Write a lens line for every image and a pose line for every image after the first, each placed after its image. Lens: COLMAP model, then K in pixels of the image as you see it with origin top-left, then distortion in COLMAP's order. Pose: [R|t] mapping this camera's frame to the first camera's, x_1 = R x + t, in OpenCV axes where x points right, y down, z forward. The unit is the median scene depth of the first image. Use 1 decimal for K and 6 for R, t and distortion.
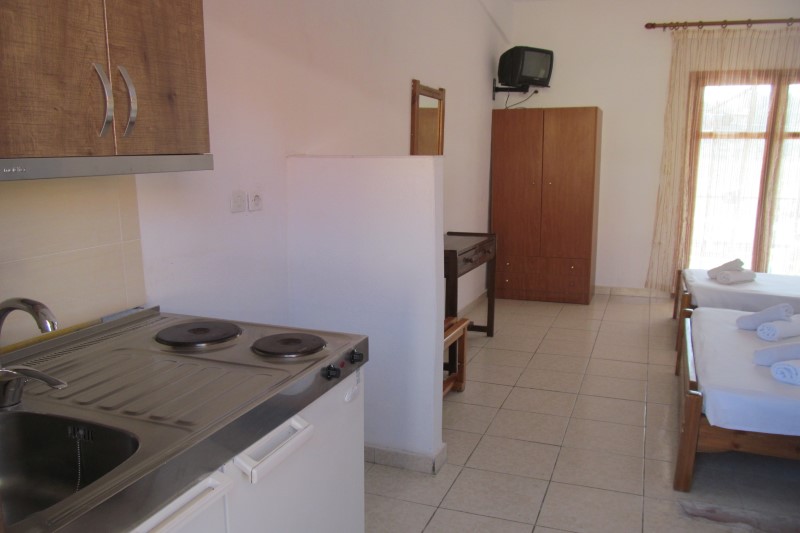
lens RADIAL K [[655.6, 0, 400.4], [0, 655.6, 291.3], [0, 0, 1]] dist [-0.066834, 0.041724]
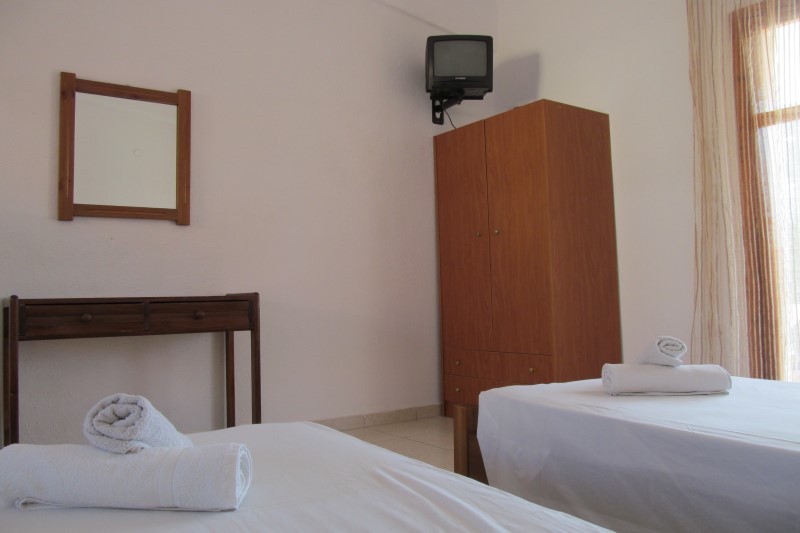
lens RADIAL K [[655.6, 0, 399.7], [0, 655.6, 264.7], [0, 0, 1]] dist [-0.066834, 0.041724]
pose [[0.847954, -0.045295, -0.528131, 0.490322], [-0.078121, 0.974783, -0.209032, 0.003410], [0.524282, 0.218508, 0.823033, 0.452835]]
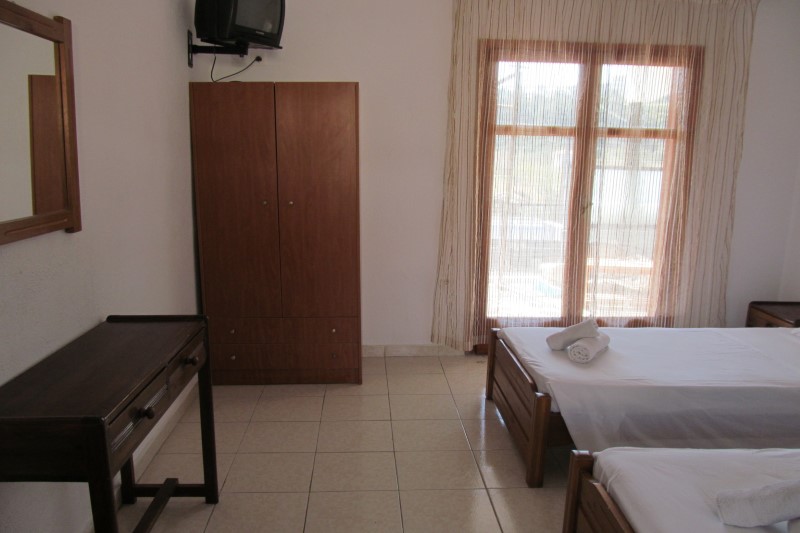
lens RADIAL K [[655.6, 0, 406.4], [0, 655.6, 290.0], [0, 0, 1]] dist [-0.066834, 0.041724]
pose [[0.908039, -0.075439, 0.412036, 0.065036], [0.071161, 0.997133, 0.025741, -0.091393], [-0.412796, 0.005947, 0.910804, 0.387121]]
